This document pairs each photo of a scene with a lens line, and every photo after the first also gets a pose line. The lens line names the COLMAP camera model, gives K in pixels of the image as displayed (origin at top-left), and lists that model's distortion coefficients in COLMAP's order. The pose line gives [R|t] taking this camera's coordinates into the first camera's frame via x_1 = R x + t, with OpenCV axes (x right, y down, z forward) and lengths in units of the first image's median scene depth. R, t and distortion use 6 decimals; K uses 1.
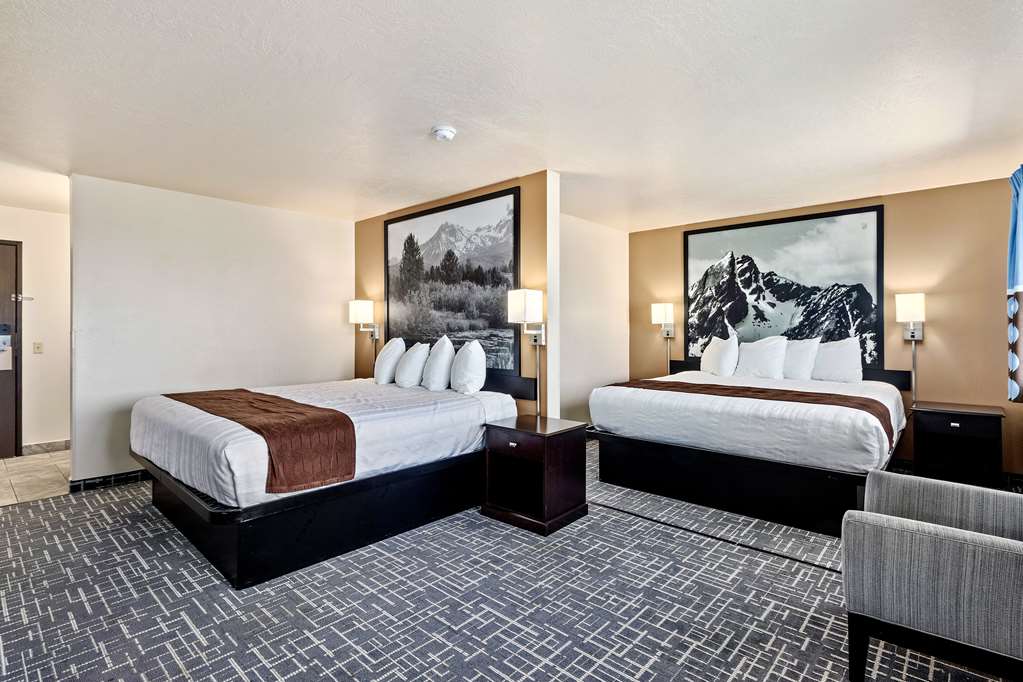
lens RADIAL K [[484.1, 0, 512.1], [0, 484.1, 326.3], [0, 0, 1]] dist [-0.001326, -0.000513]
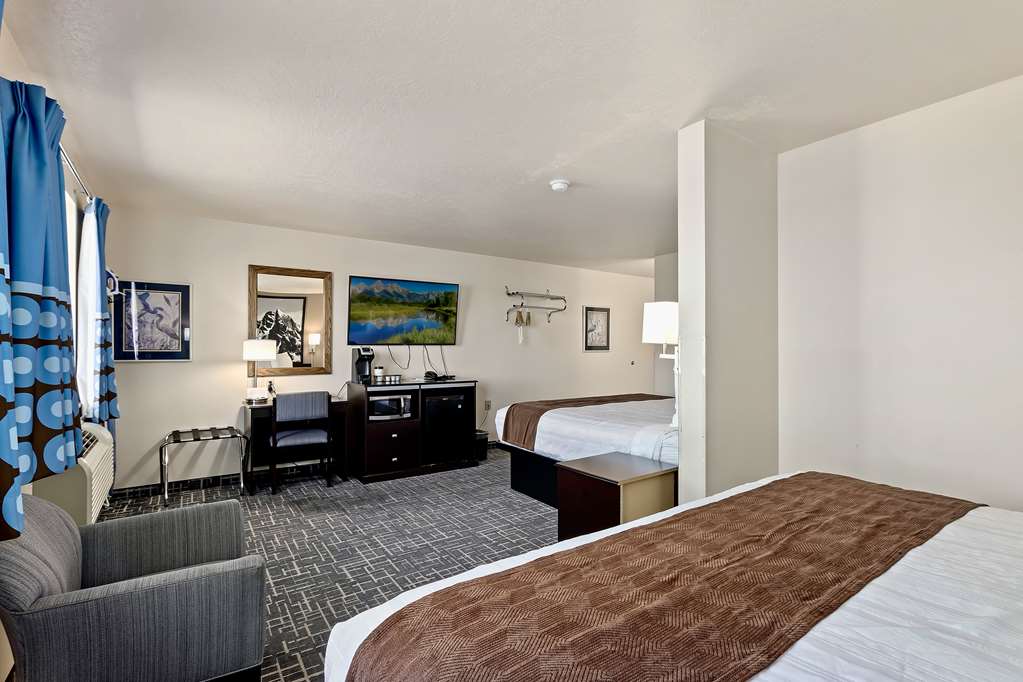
lens RADIAL K [[480.1, 0, 512.5], [0, 480.1, 345.5], [0, 0, 1]] dist [-0.000033, -0.000177]
pose [[-0.212841, 0.001700, -0.977085, 1.389796], [-0.000550, 0.999998, 0.001859, -0.009884], [0.977087, 0.000933, -0.212840, 1.552750]]
